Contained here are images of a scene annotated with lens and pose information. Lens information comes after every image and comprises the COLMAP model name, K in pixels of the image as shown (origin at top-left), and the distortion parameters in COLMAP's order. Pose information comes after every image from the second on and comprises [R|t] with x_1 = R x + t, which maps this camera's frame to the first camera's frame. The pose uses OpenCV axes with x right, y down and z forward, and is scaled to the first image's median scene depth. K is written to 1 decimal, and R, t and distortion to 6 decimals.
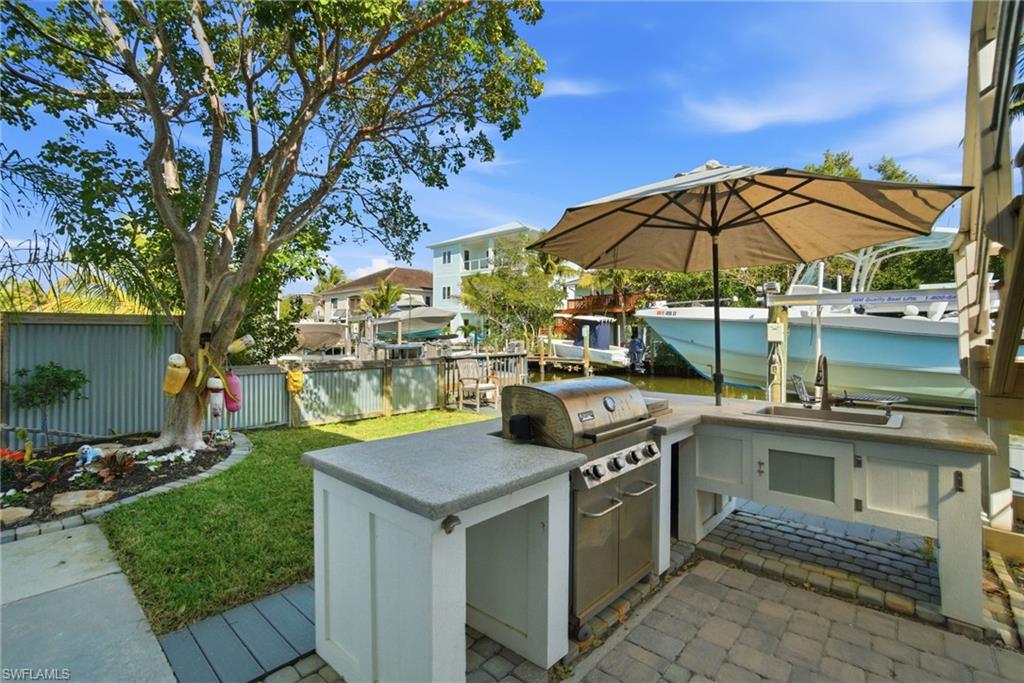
lens RADIAL K [[472.4, 0, 515.0], [0, 472.4, 332.8], [0, 0, 1]] dist [-0.000958, -0.000027]
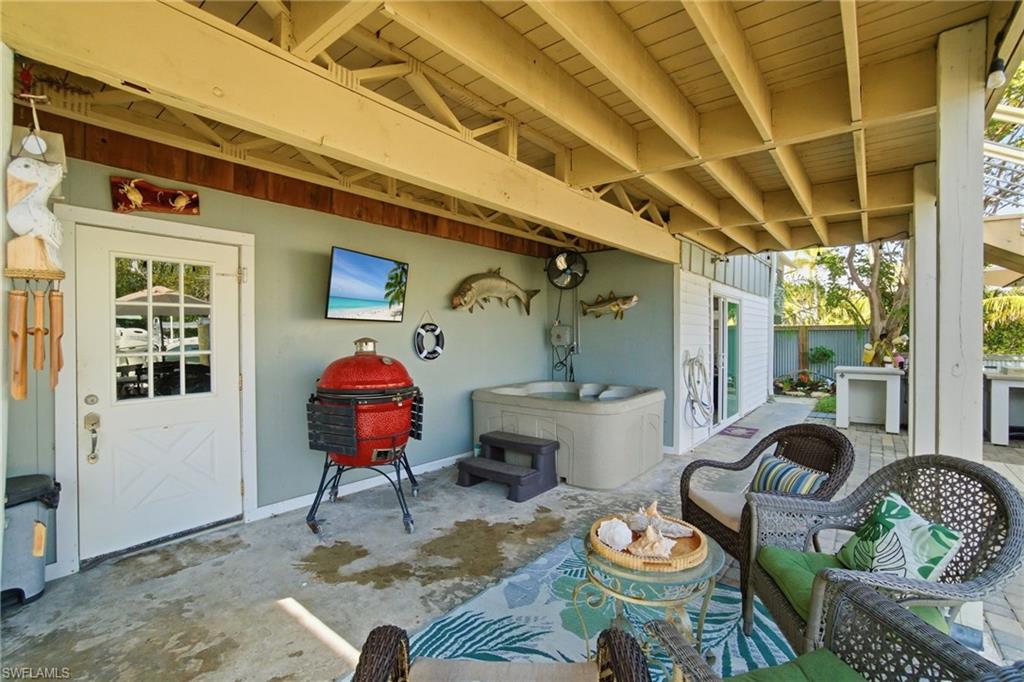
lens RADIAL K [[461.7, 0, 512.4], [0, 461.7, 340.1], [0, 0, 1]] dist [-0.000361, 0.001603]
pose [[0.084230, 0.009382, -0.996402, 1.147690], [0.002787, 0.999950, 0.009651, 0.003809], [0.996442, -0.003590, 0.084200, -0.719301]]
